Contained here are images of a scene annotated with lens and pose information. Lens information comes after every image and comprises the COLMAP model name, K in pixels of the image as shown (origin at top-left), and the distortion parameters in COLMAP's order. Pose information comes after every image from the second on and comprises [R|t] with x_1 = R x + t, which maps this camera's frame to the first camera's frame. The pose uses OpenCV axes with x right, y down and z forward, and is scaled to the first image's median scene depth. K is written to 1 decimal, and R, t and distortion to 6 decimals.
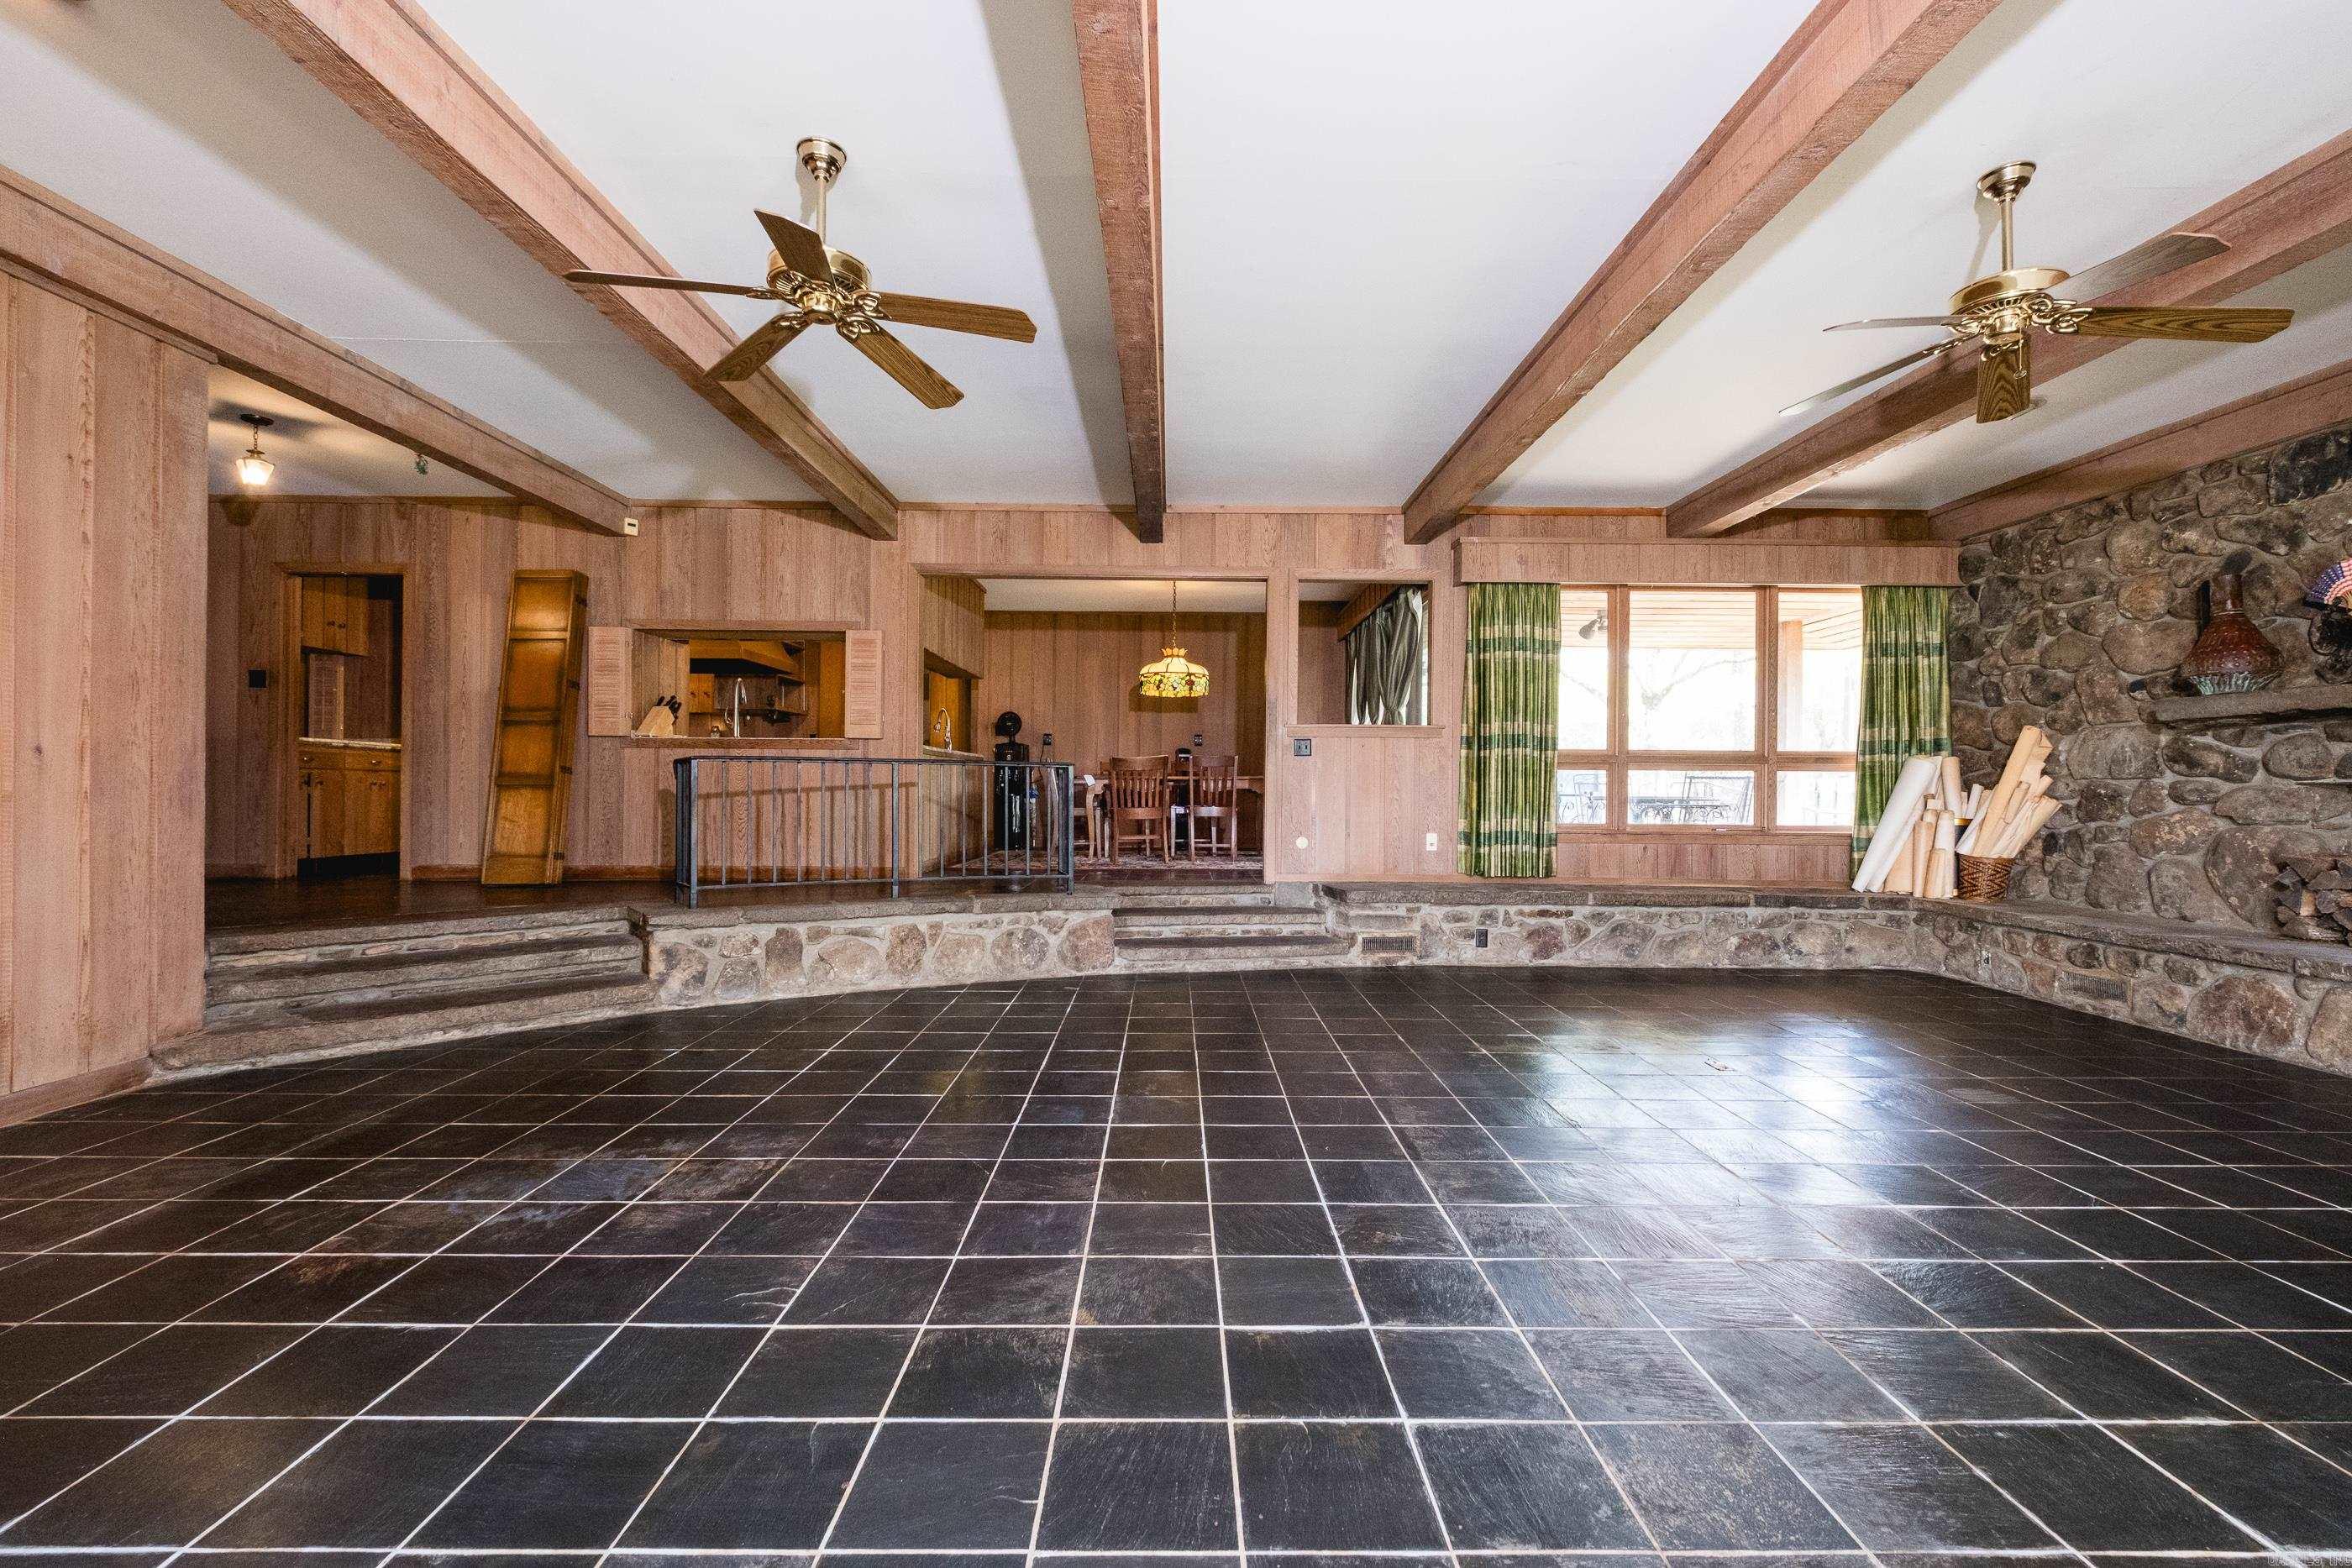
lens RADIAL K [[1017.3, 0, 1176.0], [0, 1017.3, 784.0], [0, 0, 1]] dist [0.001792, -0.000740]
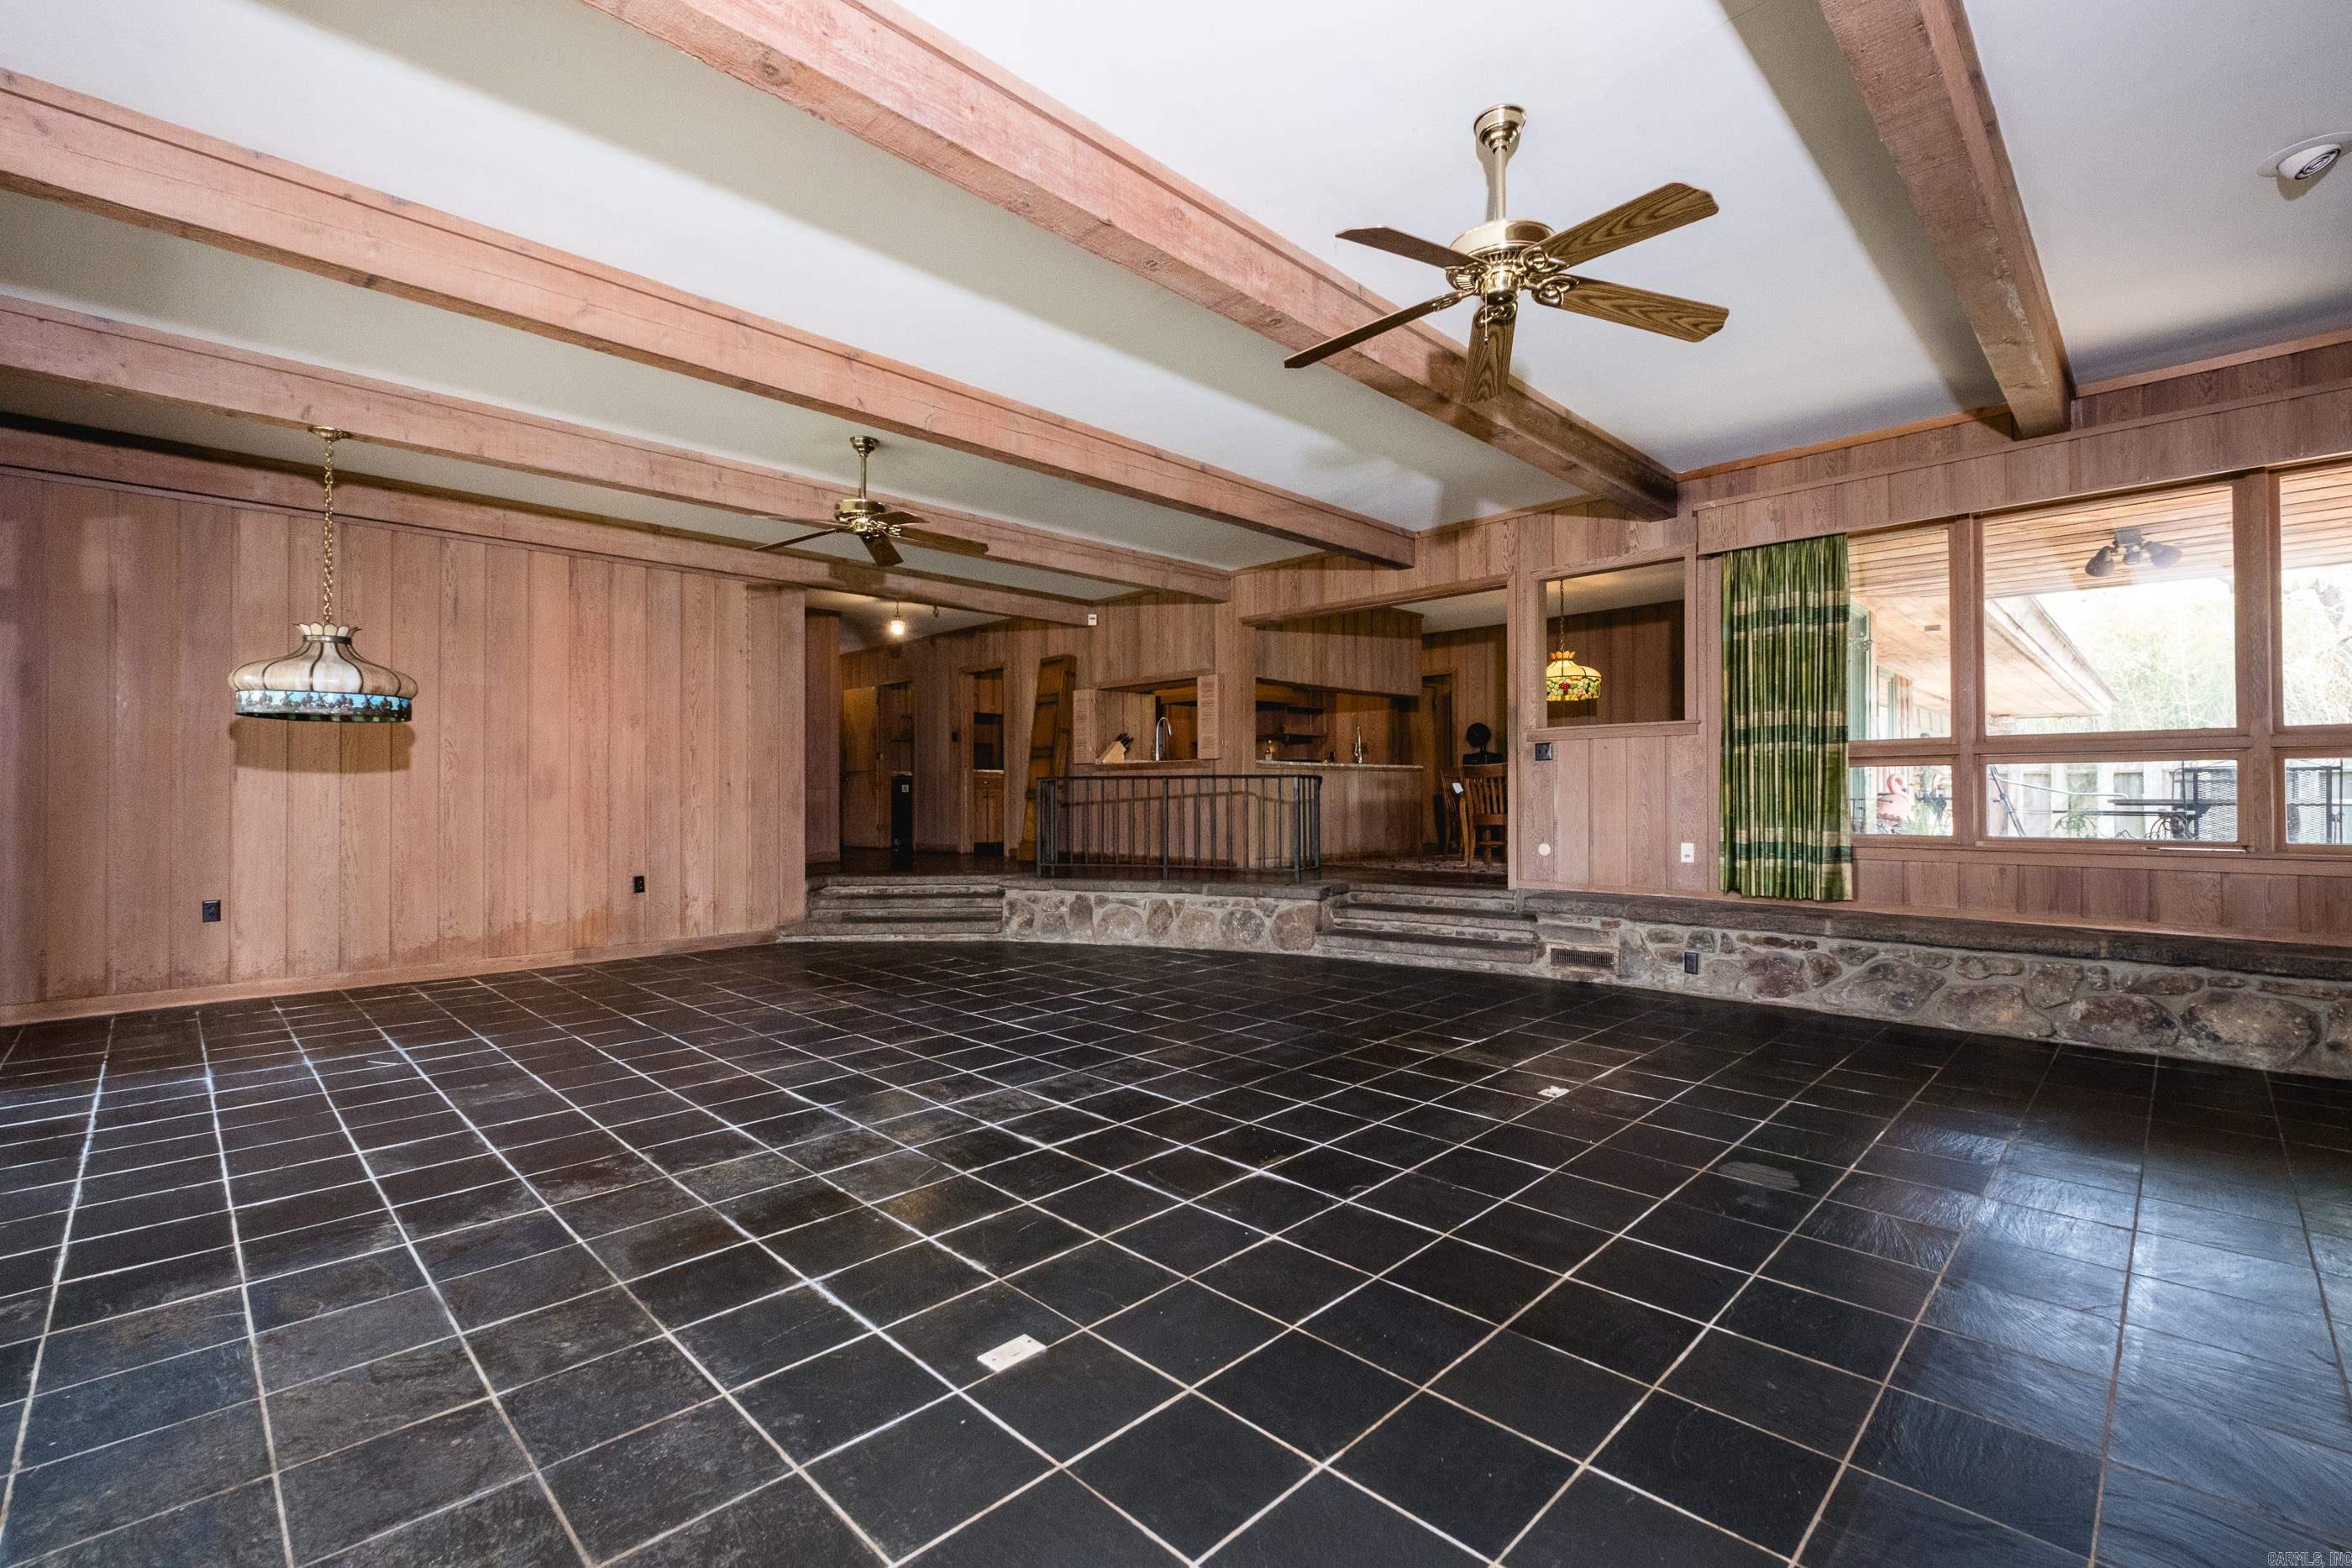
lens RADIAL K [[1017.3, 0, 1176.0], [0, 1017.3, 784.0], [0, 0, 1]] dist [0.001792, -0.000740]
pose [[0.698573, -0.018050, -0.715311, 0.647677], [0.011181, 0.999835, -0.014310, 0.005664], [0.715451, 0.001999, 0.698660, 0.076987]]
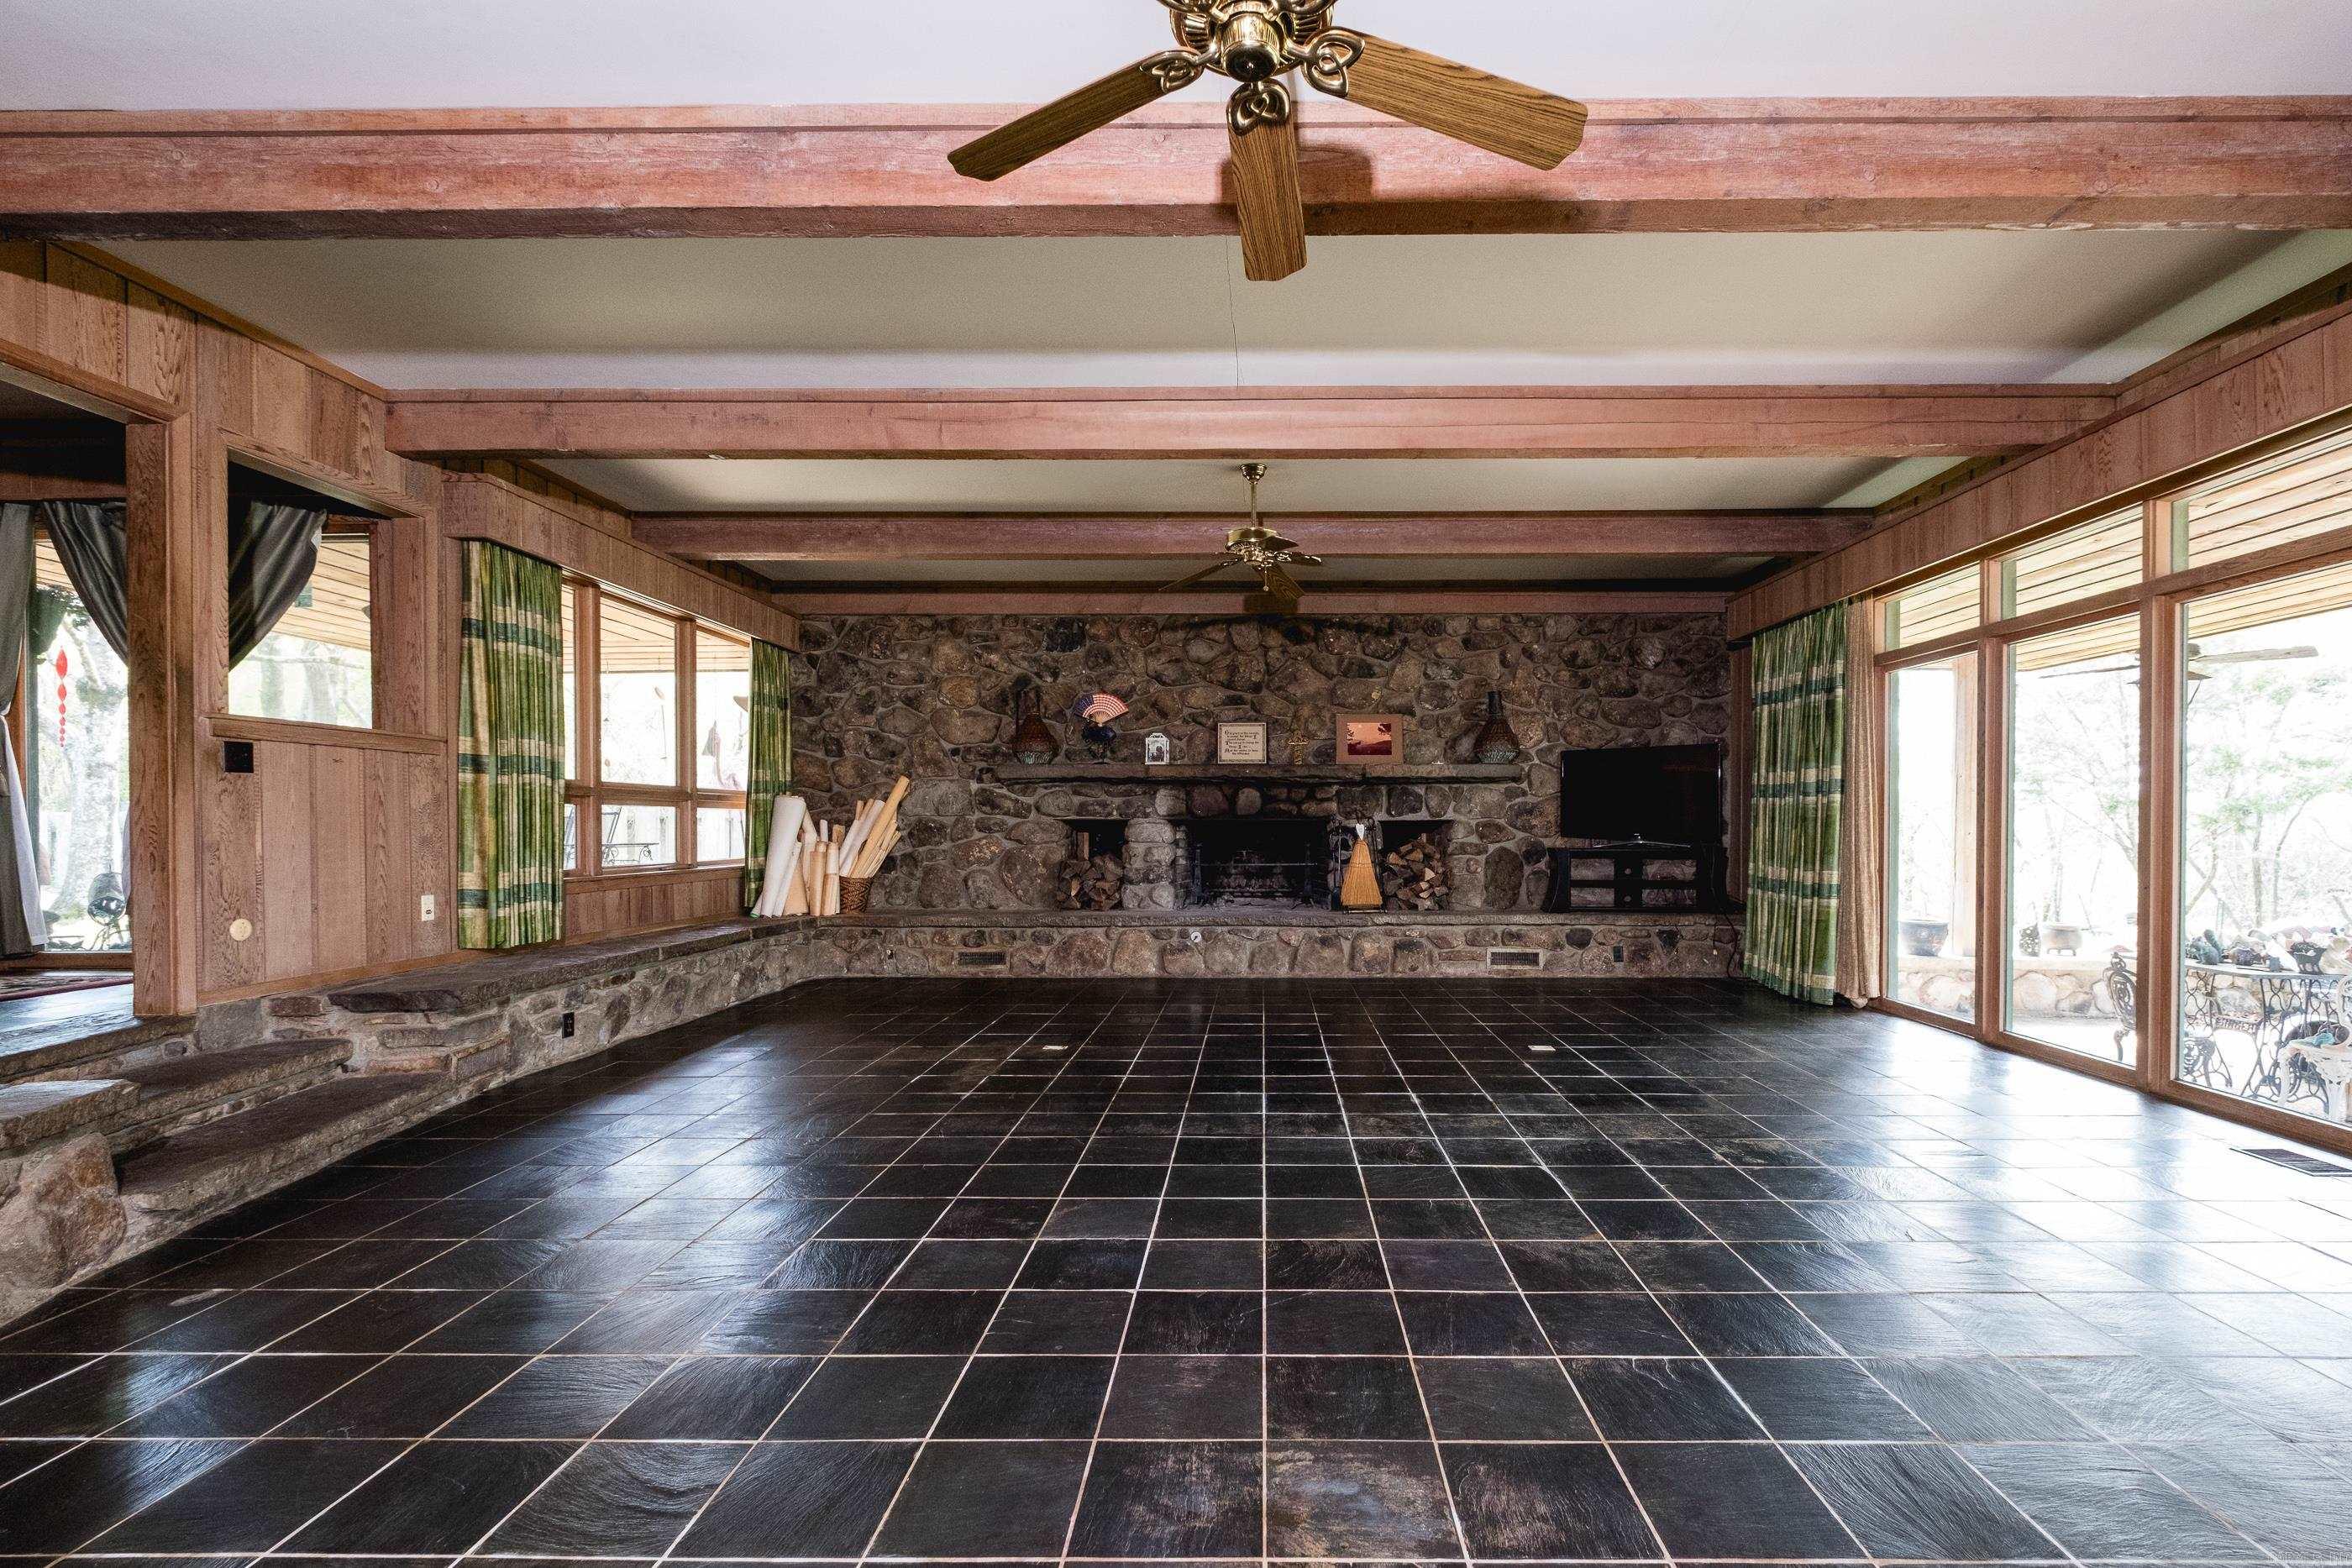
lens RADIAL K [[1042.3, 0, 1270.4], [0, 1042.3, 837.6], [0, 0, 1]] dist [0.002205, -0.000052]
pose [[0.004375, -0.020522, 0.999780, -0.495211], [0.001892, 0.999788, 0.020514, -0.003472], [-0.999989, 0.001802, 0.004413, 0.494360]]
